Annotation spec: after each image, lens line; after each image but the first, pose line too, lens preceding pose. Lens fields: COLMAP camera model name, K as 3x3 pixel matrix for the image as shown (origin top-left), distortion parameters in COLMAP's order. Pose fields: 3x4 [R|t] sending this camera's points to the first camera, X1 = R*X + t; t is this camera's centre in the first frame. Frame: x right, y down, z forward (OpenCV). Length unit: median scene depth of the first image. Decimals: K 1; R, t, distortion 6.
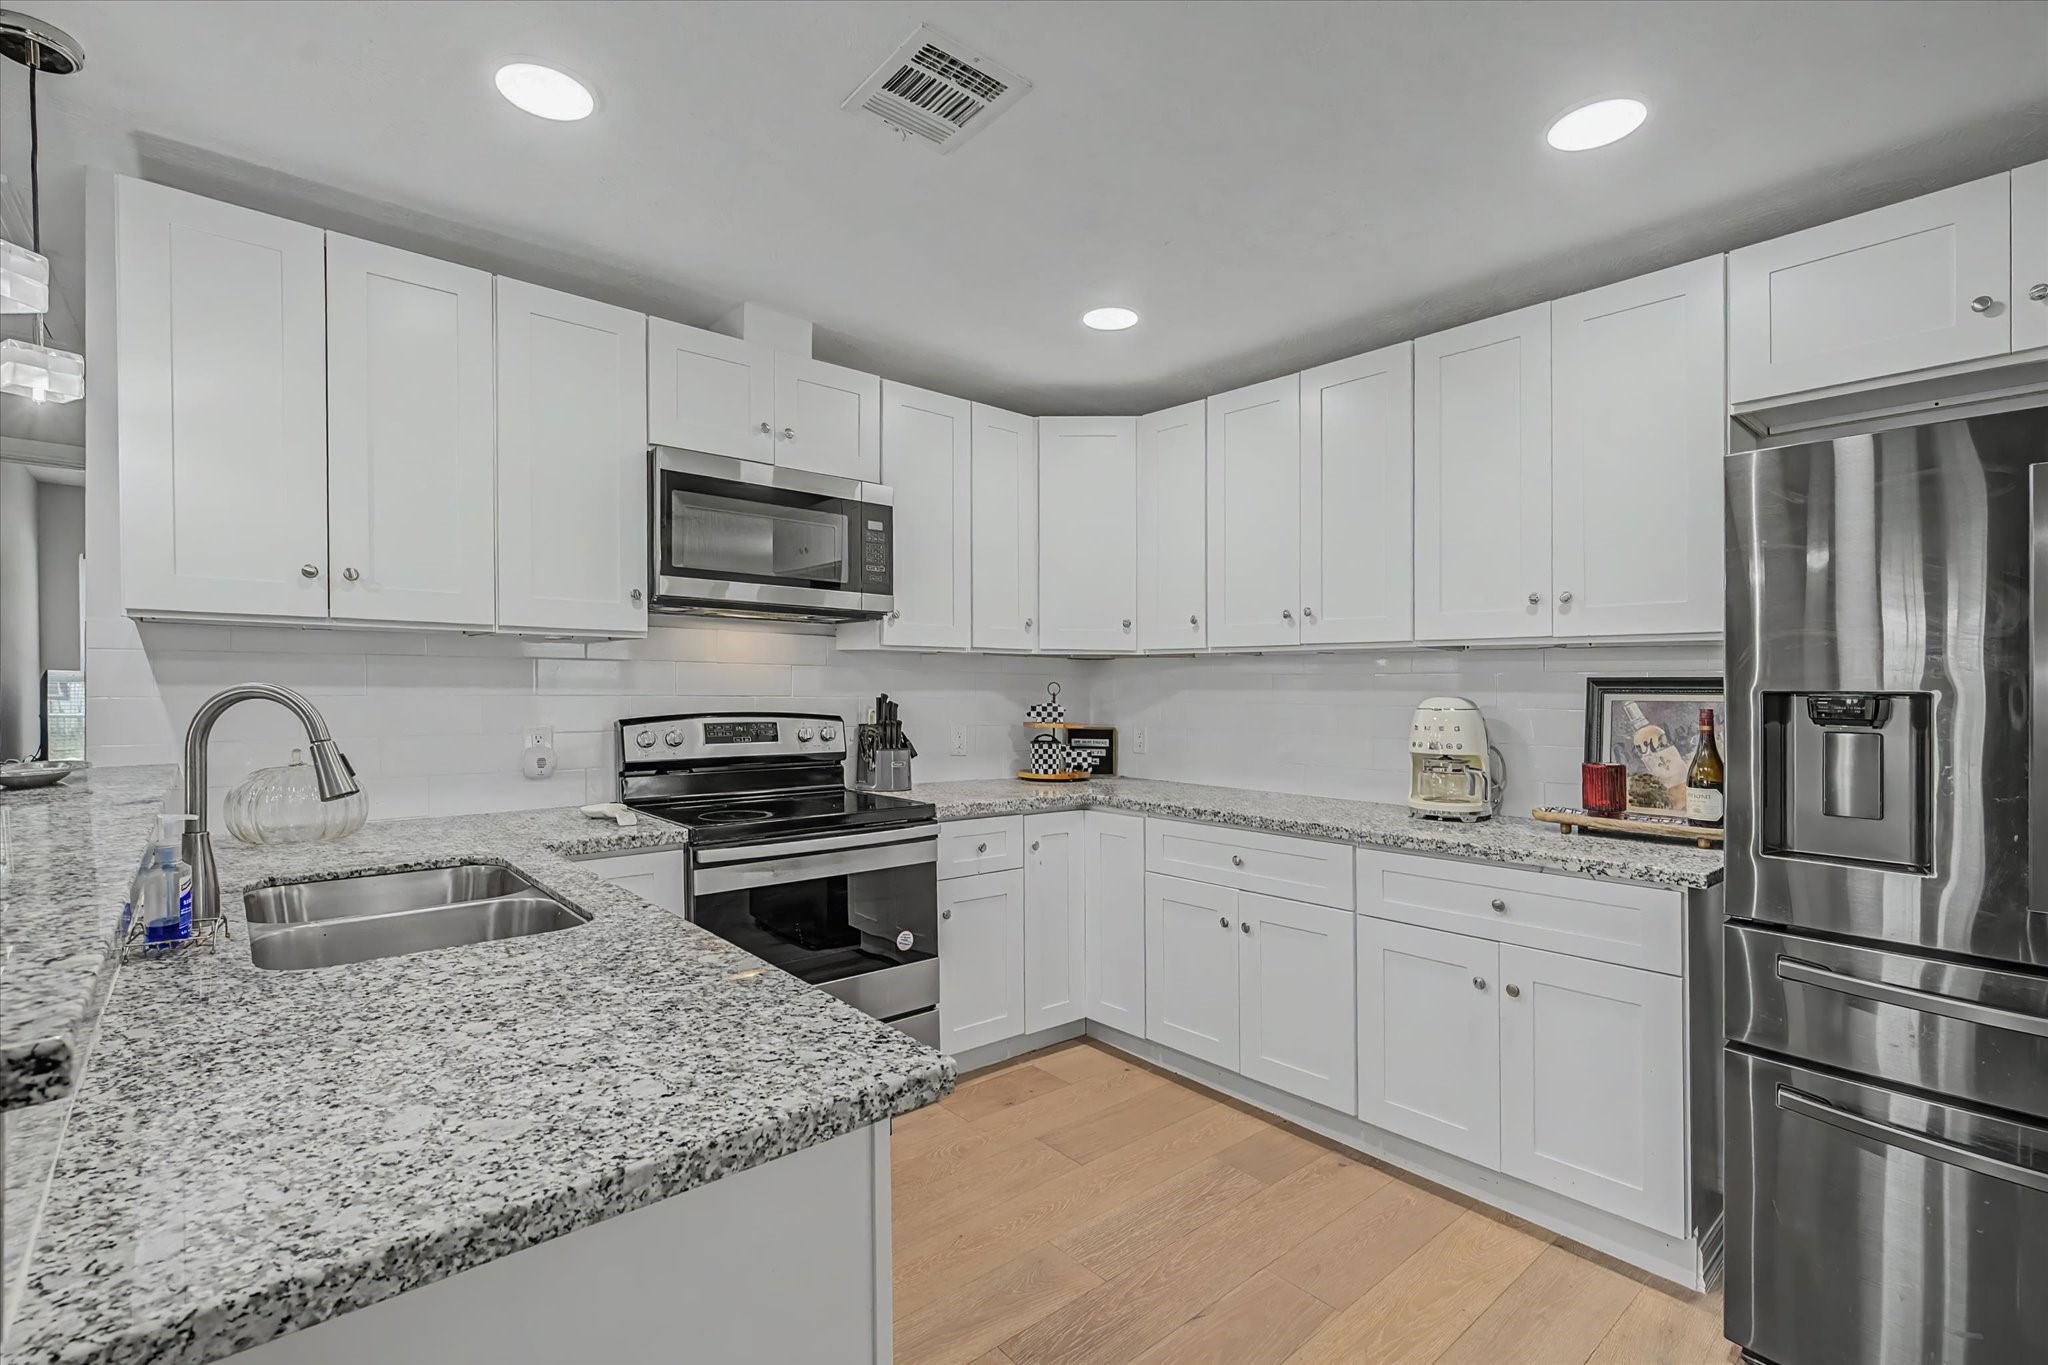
lens RADIAL K [[929.5, 0, 1024.0], [0, 929.5, 682.5], [0, 0, 1]] dist [0.004316, 0.000838]
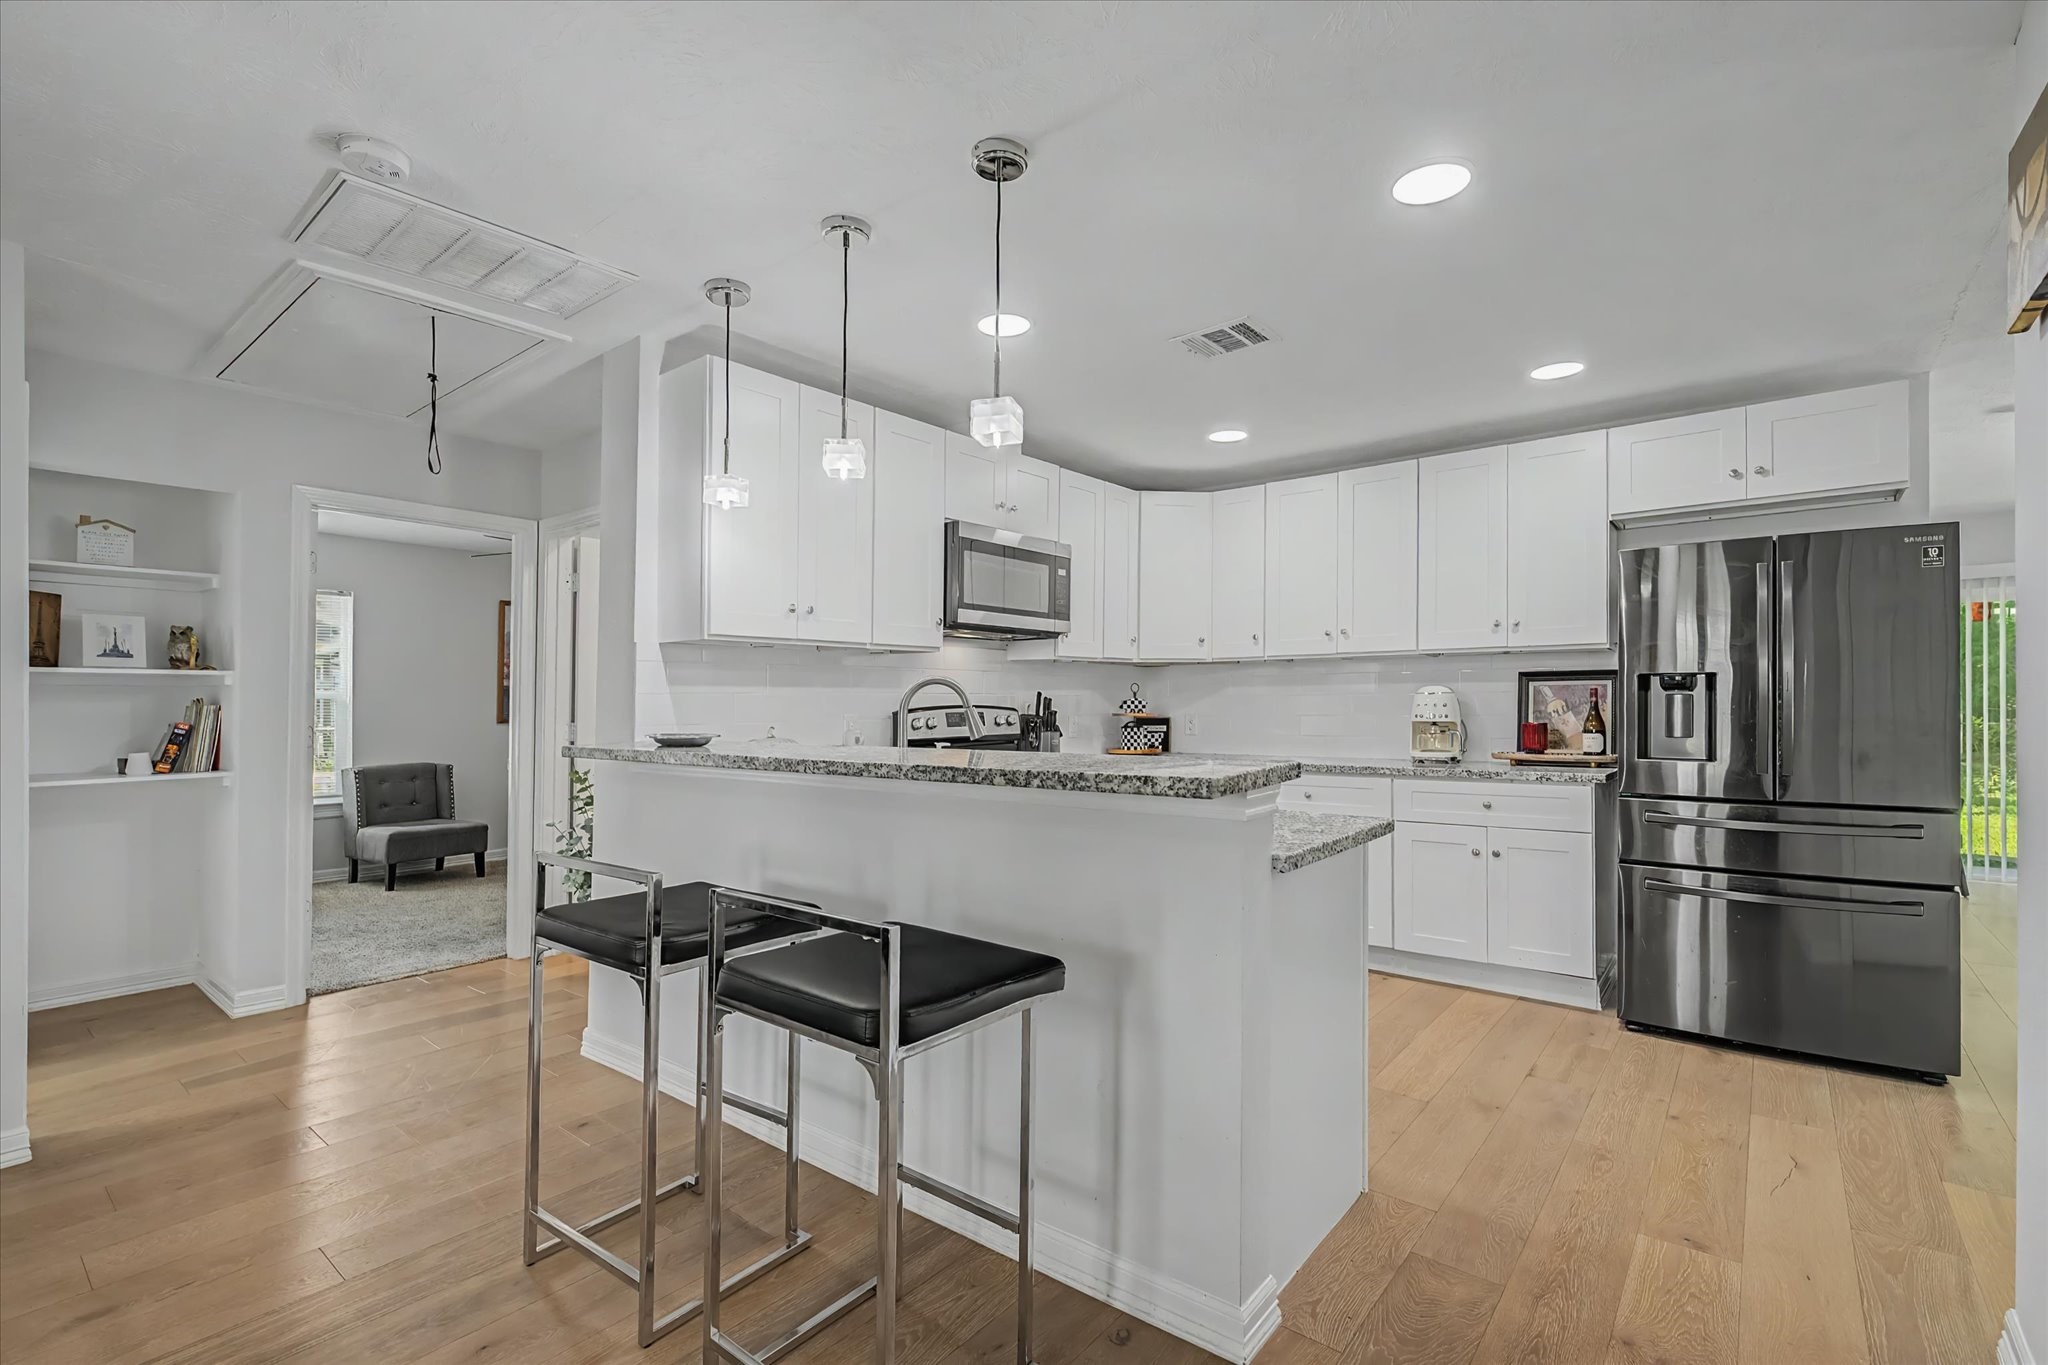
lens RADIAL K [[927.9, 0, 1020.6], [0, 927.9, 711.8], [0, 0, 1]] dist [-0.001375, -0.000312]
pose [[0.985388, -0.017776, 0.169397, -0.523648], [0.015286, 0.999755, 0.015996, 0.024793], [-0.169640, -0.013173, 0.985418, -0.445598]]
